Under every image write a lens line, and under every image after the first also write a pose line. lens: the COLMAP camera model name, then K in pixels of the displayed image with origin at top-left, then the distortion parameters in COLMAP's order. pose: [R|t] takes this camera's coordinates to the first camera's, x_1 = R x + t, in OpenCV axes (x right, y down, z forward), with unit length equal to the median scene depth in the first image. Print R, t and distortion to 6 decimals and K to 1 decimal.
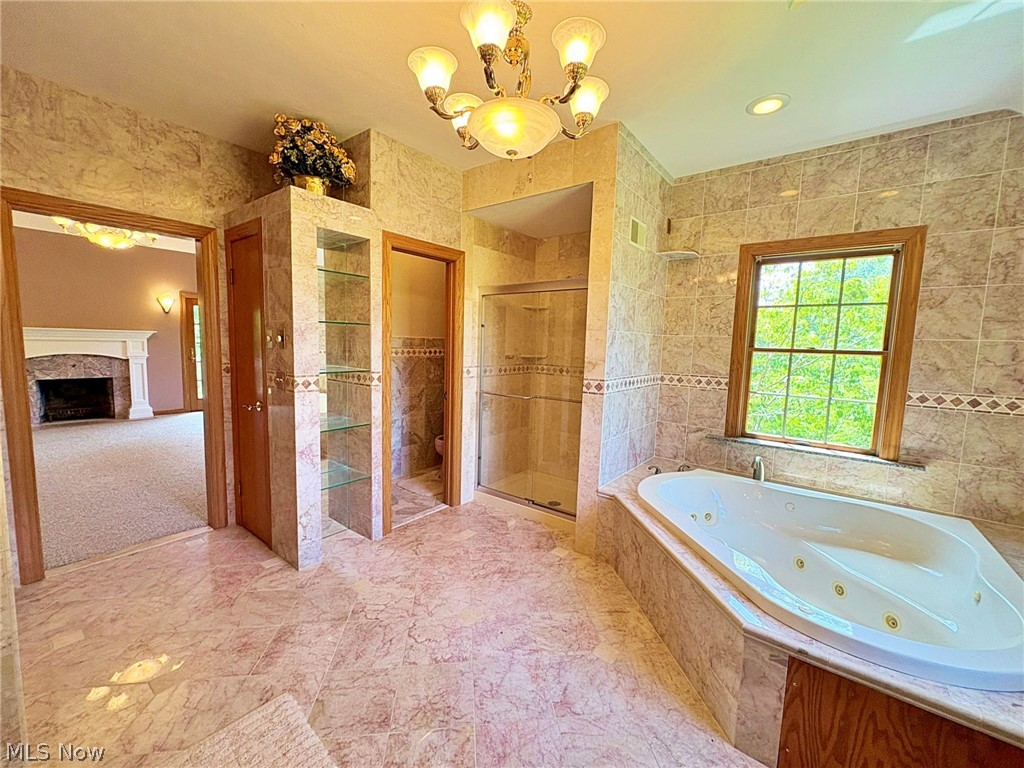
lens RADIAL K [[411.4, 0, 512.0], [0, 411.4, 384.0], [0, 0, 1]] dist [0.000466, 0.000352]
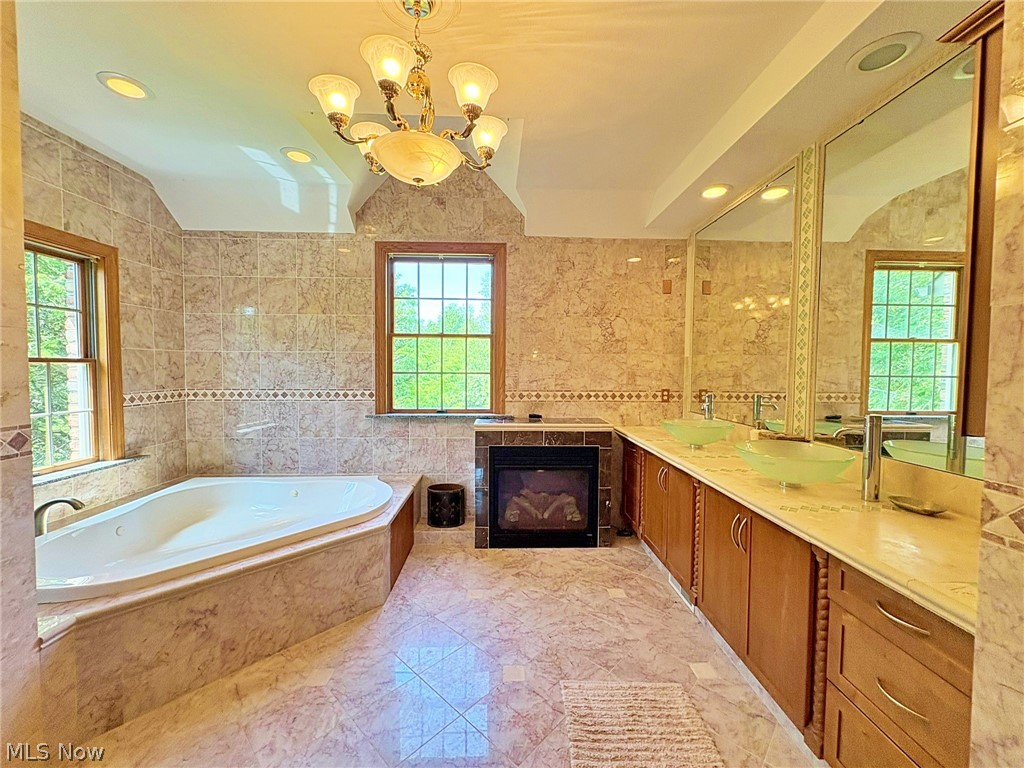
lens RADIAL K [[411.4, 0, 512.0], [0, 411.4, 384.0], [0, 0, 1]] dist [0.000466, 0.000352]
pose [[-0.635549, -0.066196, 0.769218, -0.576759], [0.052328, 0.990333, 0.128460, -0.099298], [-0.770285, 0.121894, -0.625941, 0.893295]]
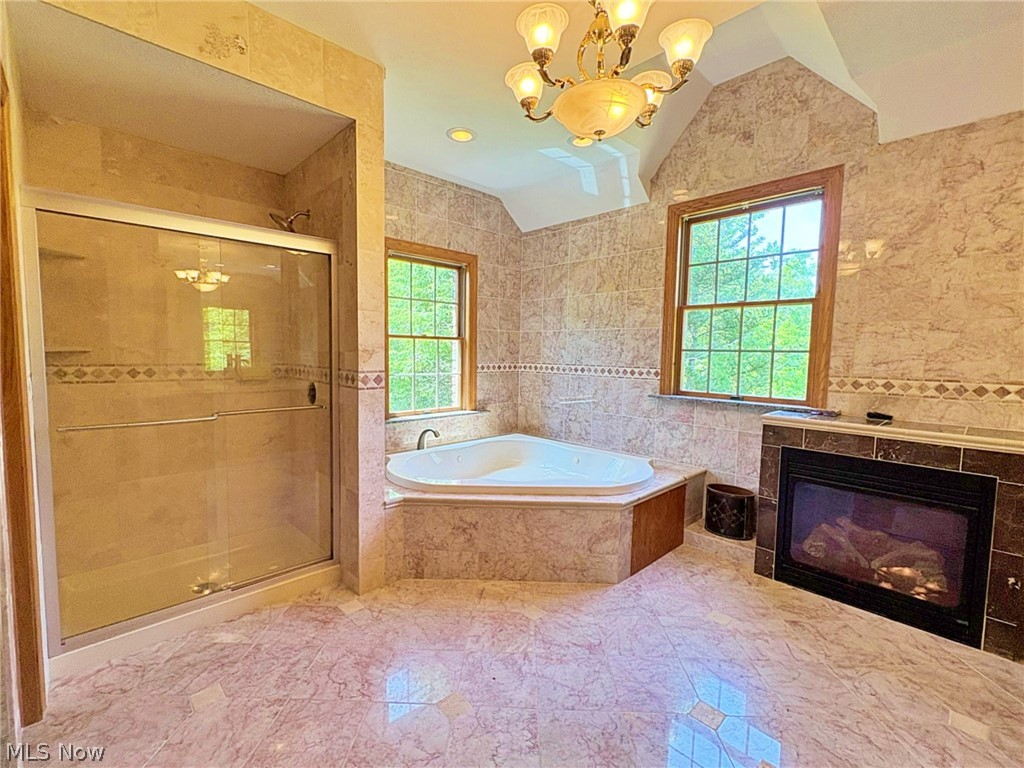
lens RADIAL K [[452.1, 0, 508.1], [0, 452.1, 384.8], [0, 0, 1]] dist [0.001171, 0.000420]
pose [[0.152289, -0.102039, 0.983054, -0.681527], [0.087582, 0.992136, 0.089414, -0.043142], [-0.984448, 0.072481, 0.160029, 0.632230]]
